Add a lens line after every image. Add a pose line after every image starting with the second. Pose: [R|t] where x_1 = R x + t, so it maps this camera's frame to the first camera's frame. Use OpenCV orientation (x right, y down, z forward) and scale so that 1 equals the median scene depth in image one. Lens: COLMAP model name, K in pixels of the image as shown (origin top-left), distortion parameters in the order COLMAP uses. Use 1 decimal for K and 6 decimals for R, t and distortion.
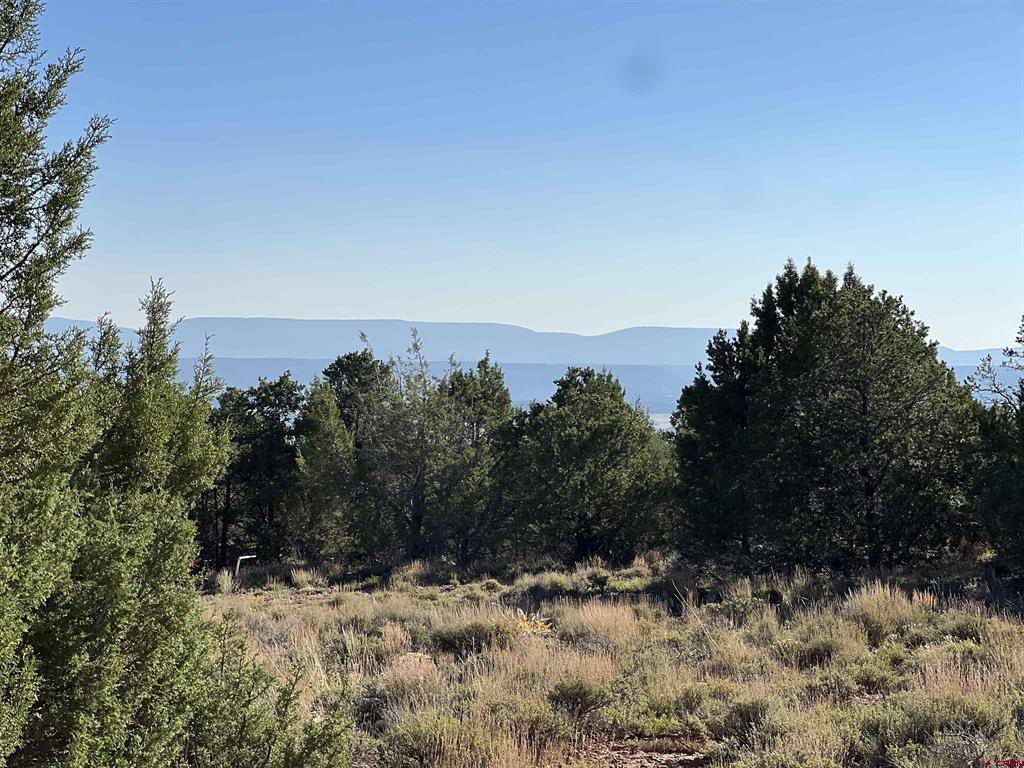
lens RADIAL K [[2295.8, 0, 512.2], [0, 2295.8, 382.6], [0, 0, 1]] dist [-0.583634, 0.000000]
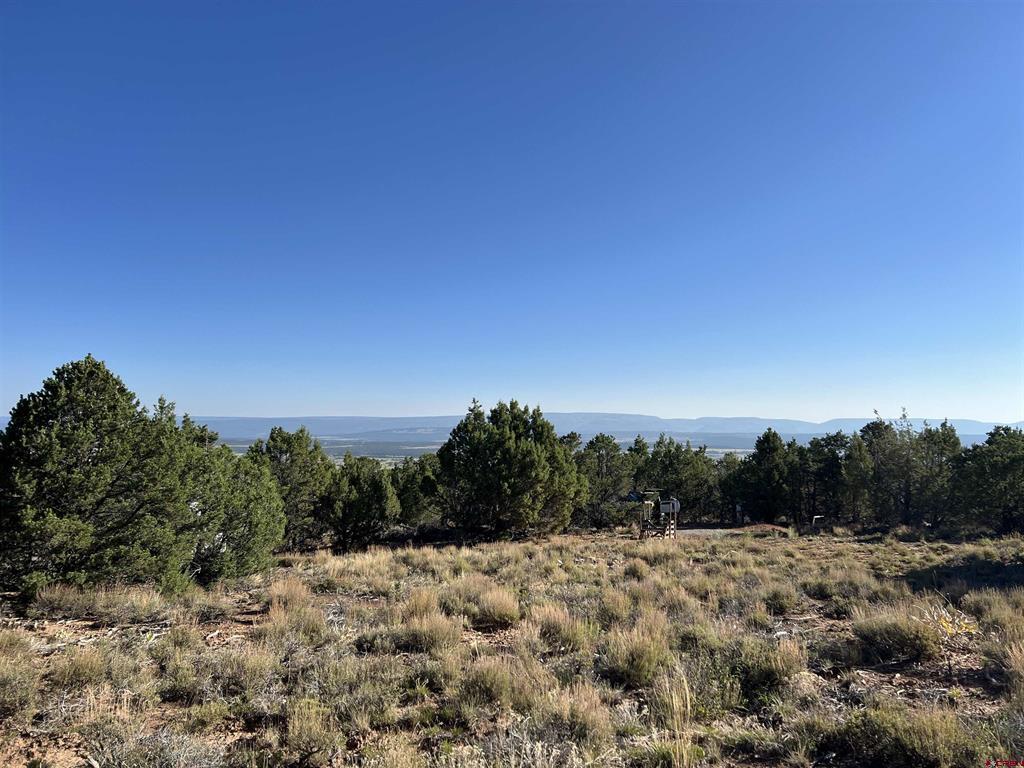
lens RADIAL K [[800.9, 0, 504.8], [0, 800.9, 394.2], [0, 0, 1]] dist [0.067391, -0.065785]
pose [[0.868245, -0.025433, -0.495483, 0.007570], [-0.002823, 0.998416, -0.056195, 0.007120], [0.496128, 0.050189, 0.866798, 0.236522]]
